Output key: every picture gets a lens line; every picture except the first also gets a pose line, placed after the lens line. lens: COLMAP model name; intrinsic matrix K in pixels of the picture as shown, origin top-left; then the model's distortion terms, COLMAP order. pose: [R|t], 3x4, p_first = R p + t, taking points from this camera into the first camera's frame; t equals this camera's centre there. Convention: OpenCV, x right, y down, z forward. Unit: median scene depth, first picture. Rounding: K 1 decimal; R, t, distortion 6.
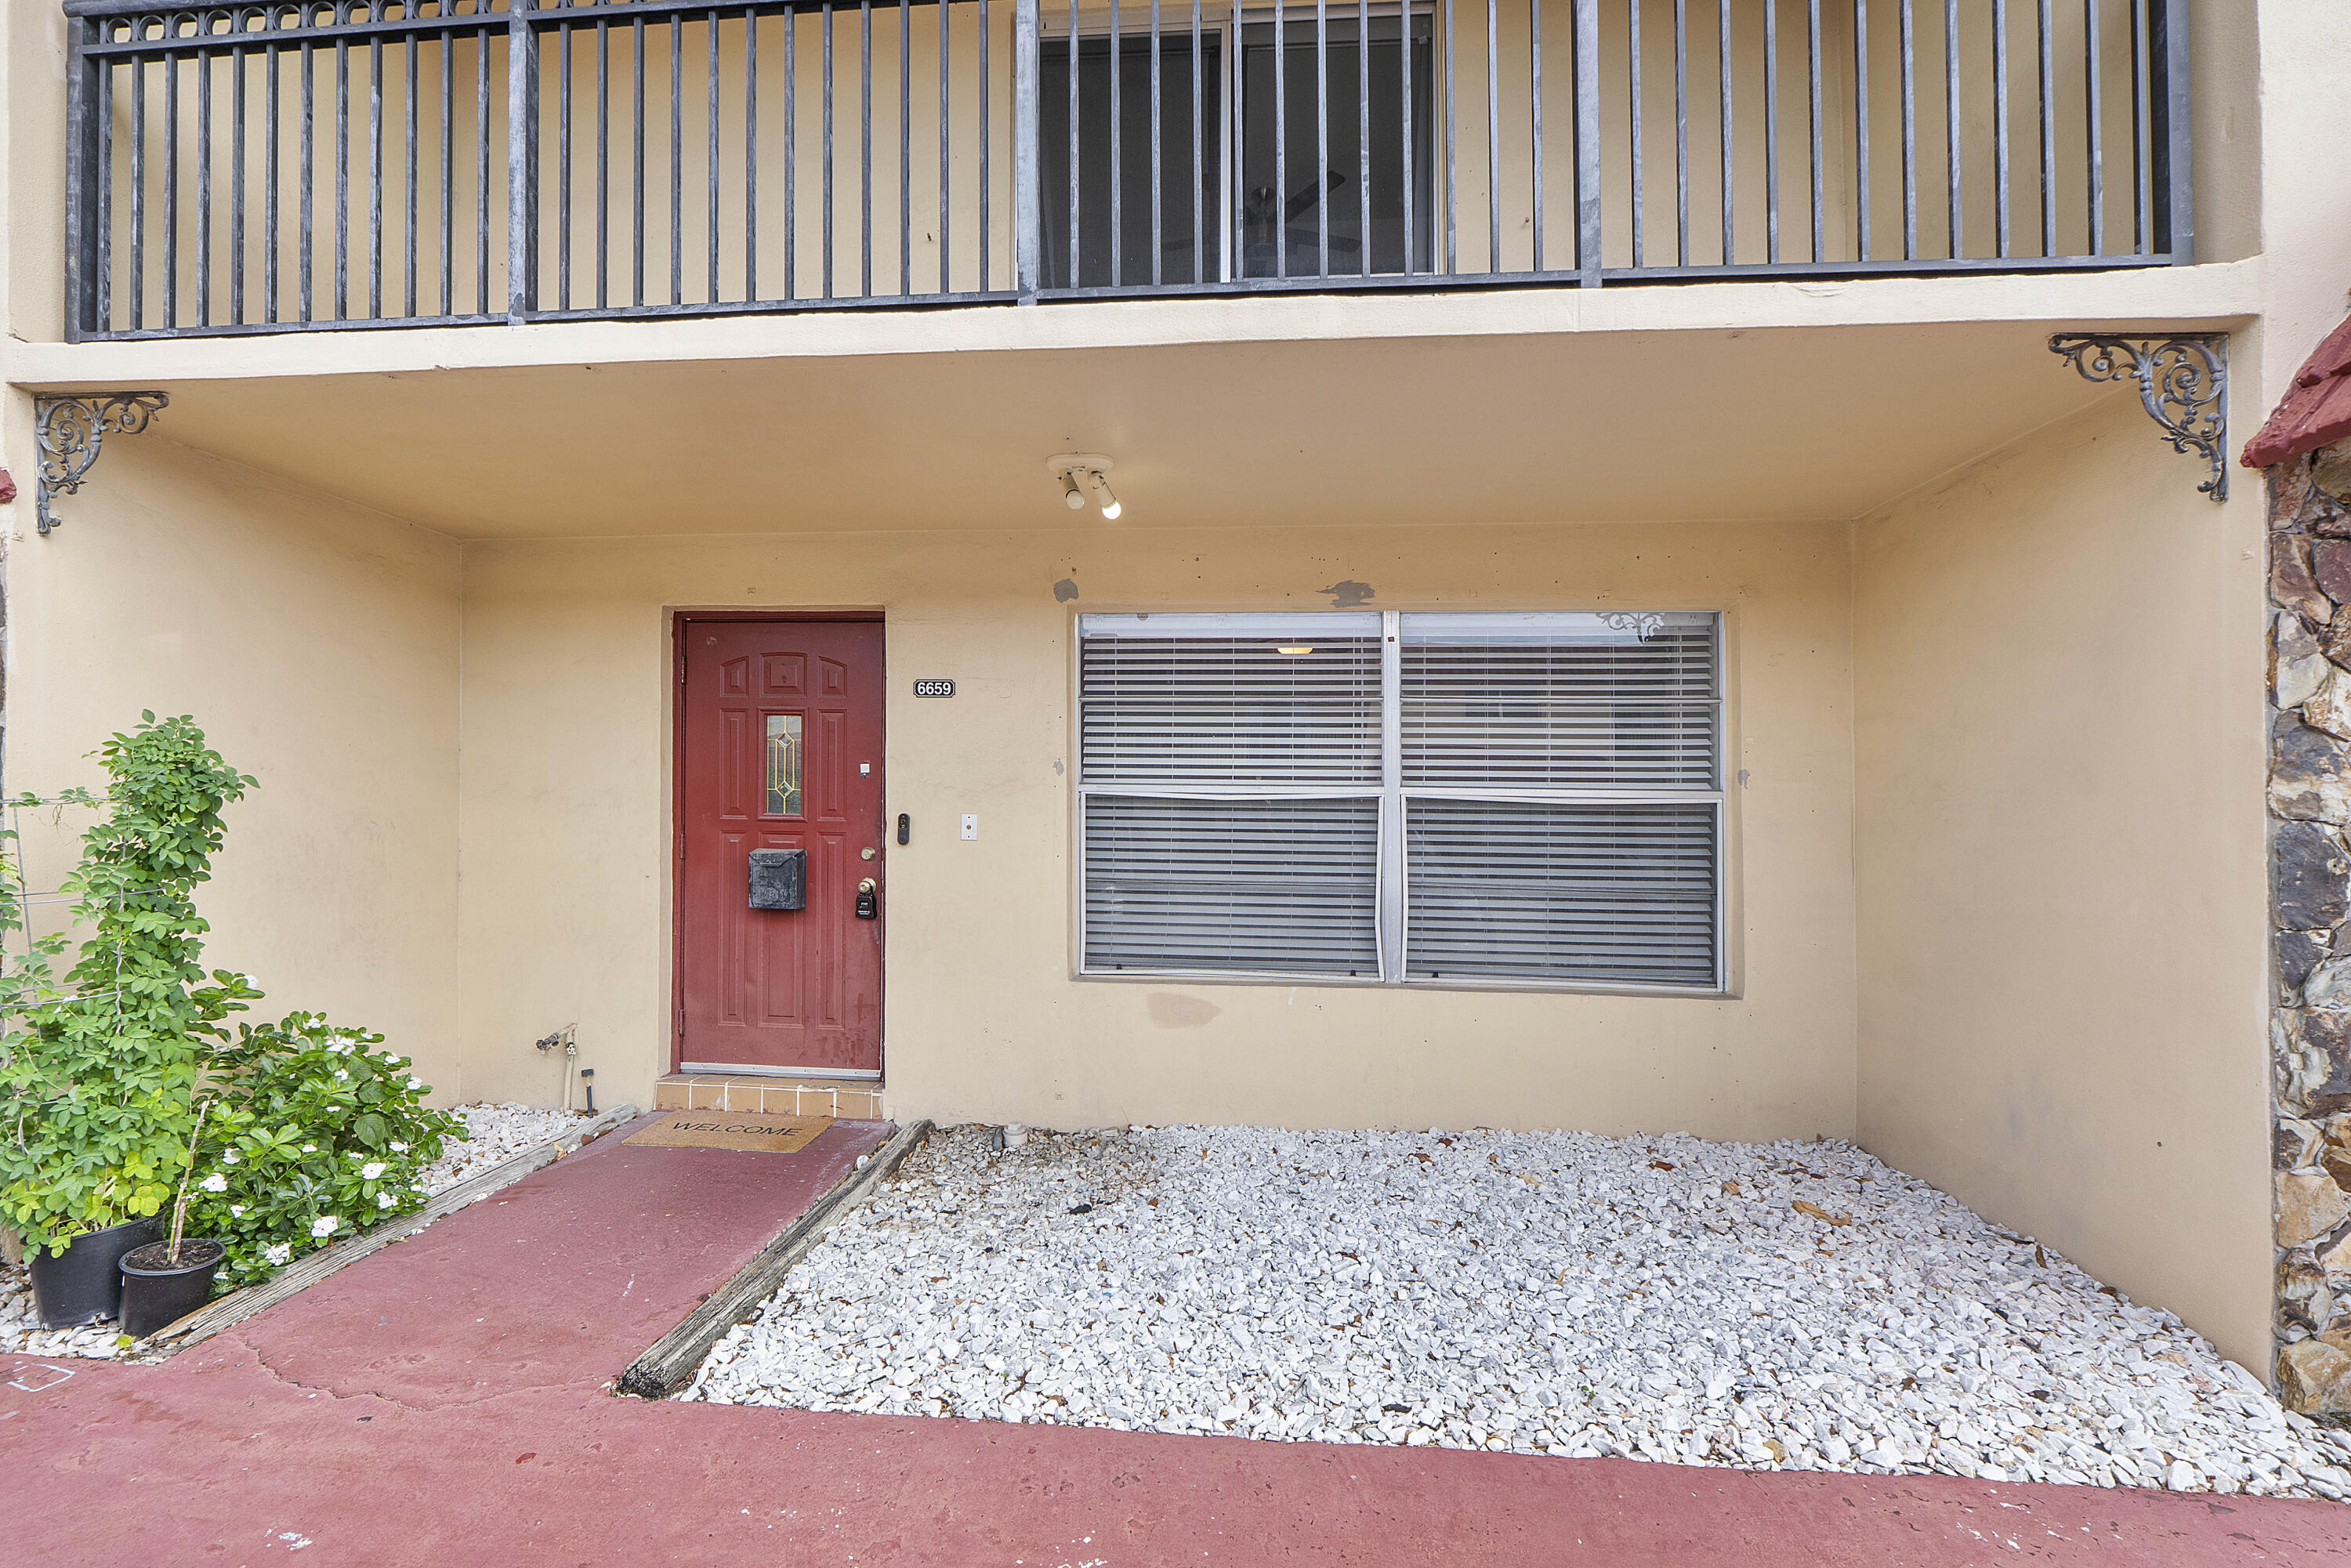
lens RADIAL K [[997.3, 0, 1167.9], [0, 997.3, 794.2], [0, 0, 1]] dist [-0.009907, -0.000188]
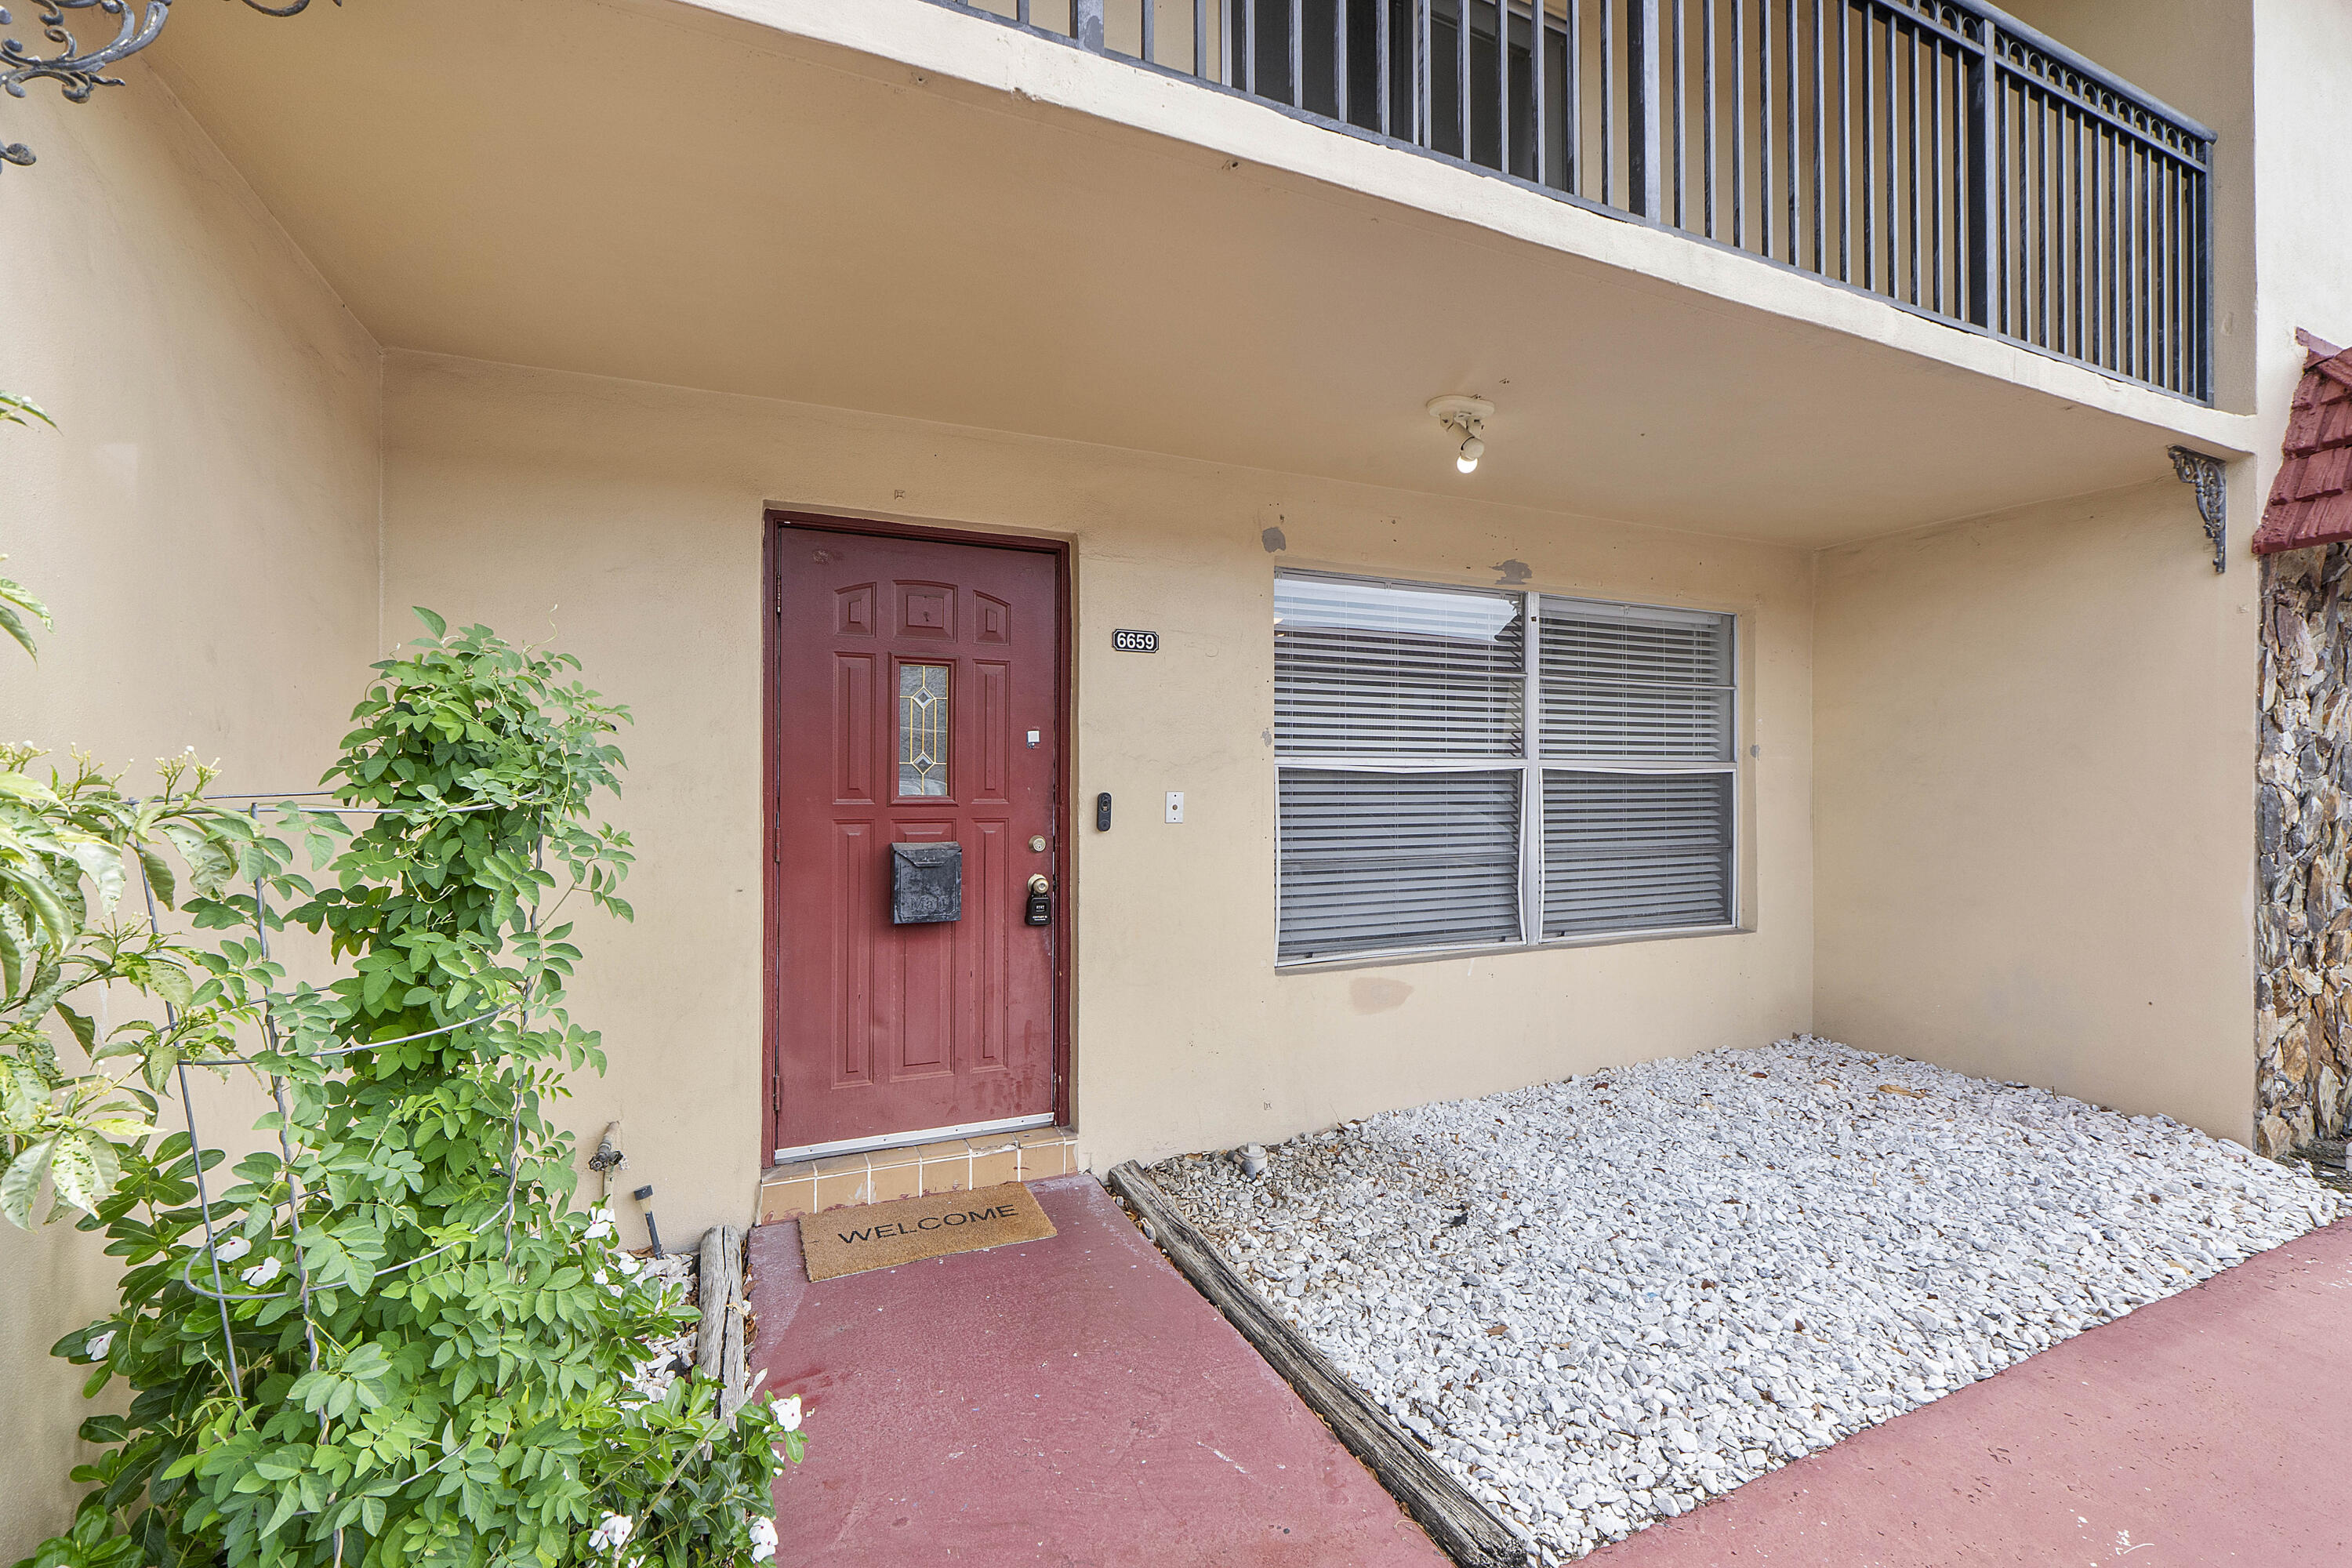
lens RADIAL K [[997.8, 0, 1173.1], [0, 997.8, 768.1], [0, 0, 1]] dist [-0.009907, -0.000188]
pose [[0.874433, -0.005708, 0.485112, -0.611966], [0.001233, 0.999954, 0.009542, -0.008450], [-0.485144, -0.007745, 0.874400, 0.259581]]
